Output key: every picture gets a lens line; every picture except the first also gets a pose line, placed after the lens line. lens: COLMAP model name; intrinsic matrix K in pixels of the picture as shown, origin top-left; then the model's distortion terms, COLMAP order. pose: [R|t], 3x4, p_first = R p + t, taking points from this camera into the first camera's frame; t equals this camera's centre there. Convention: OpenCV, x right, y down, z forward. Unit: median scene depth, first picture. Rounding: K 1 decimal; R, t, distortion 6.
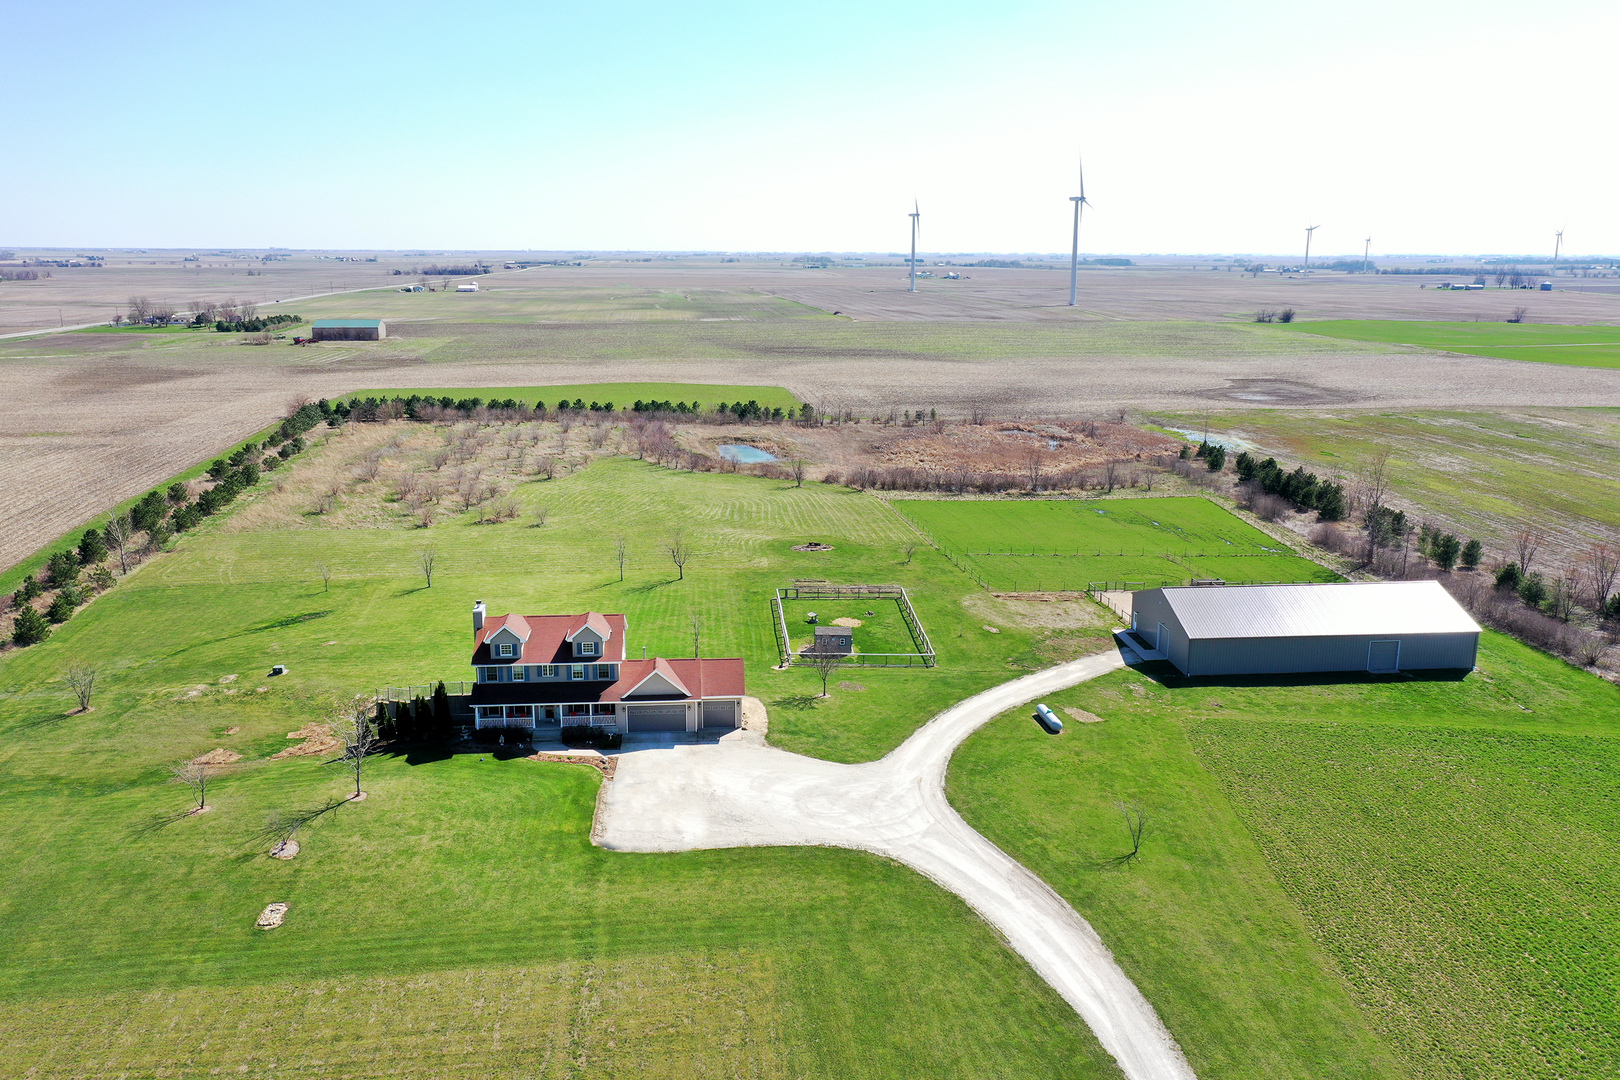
lens RADIAL K [[1244.4, 0, 810.5], [0, 1244.4, 570.1], [0, 0, 1]] dist [-0.001024, 0.006418]
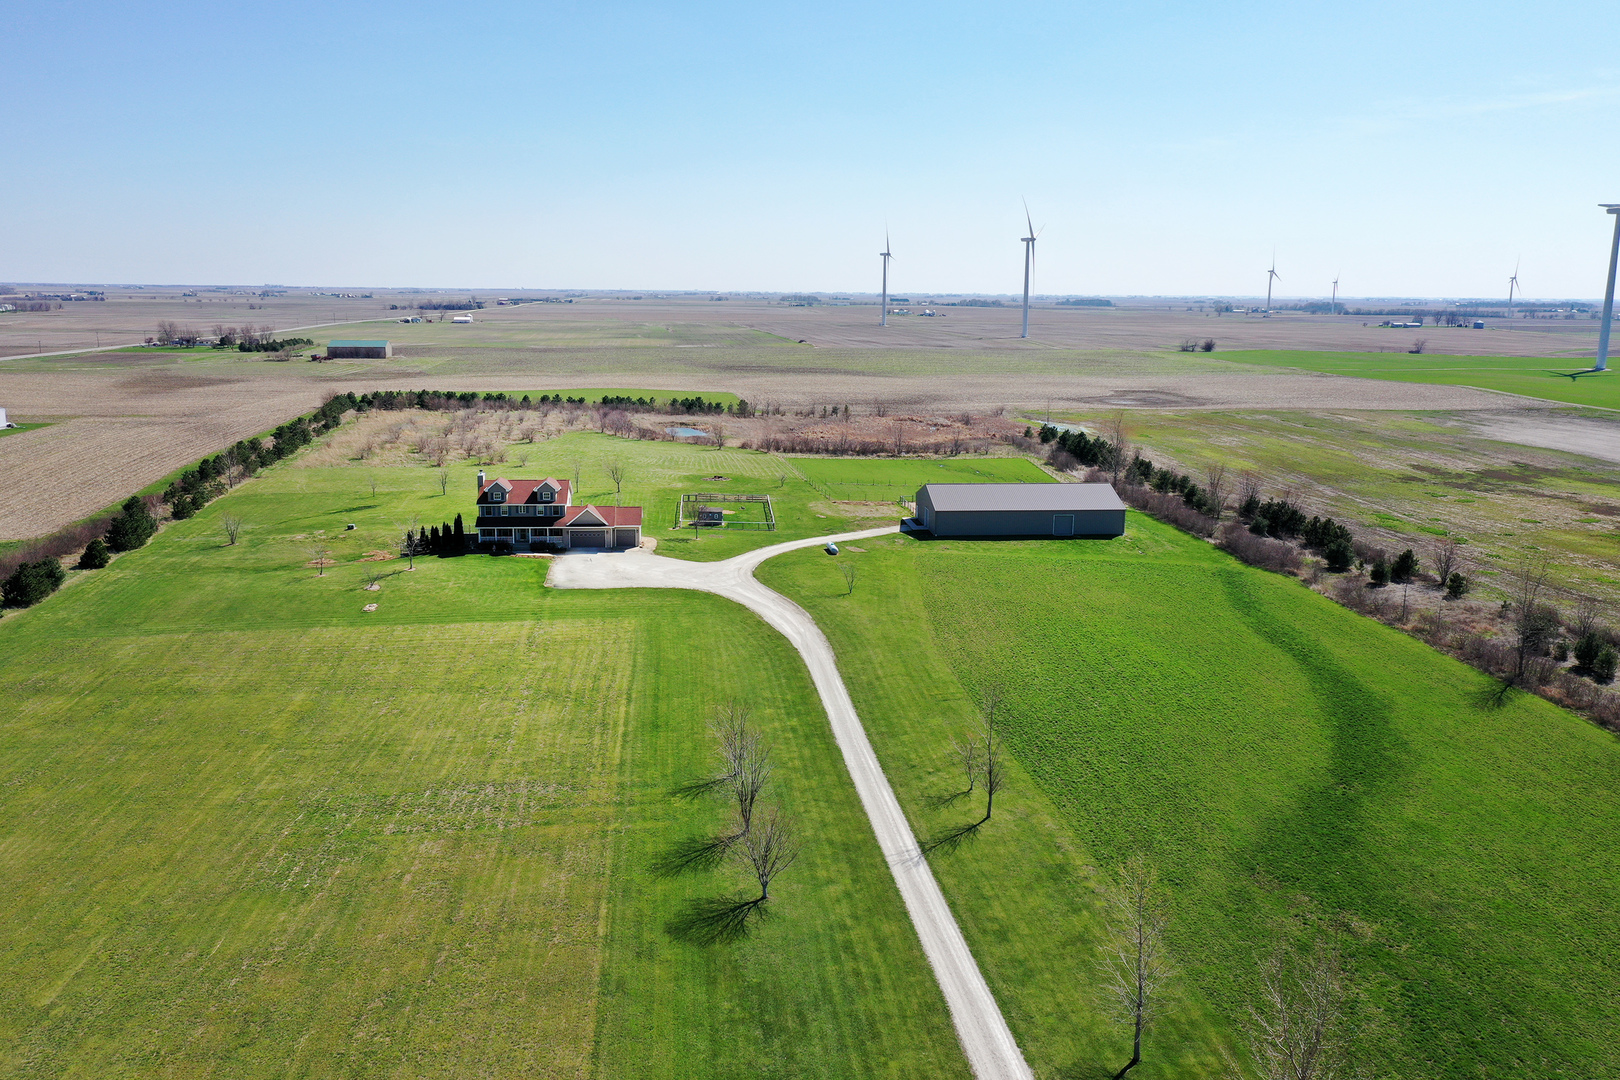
lens RADIAL K [[1244.4, 0, 810.5], [0, 1244.4, 570.1], [0, 0, 1]] dist [-0.001024, 0.006418]
pose [[0.999961, 0.004299, 0.007716, 0.059396], [-0.004060, 0.999519, -0.030747, 0.077692], [-0.007844, 0.030714, 0.999497, -0.243761]]
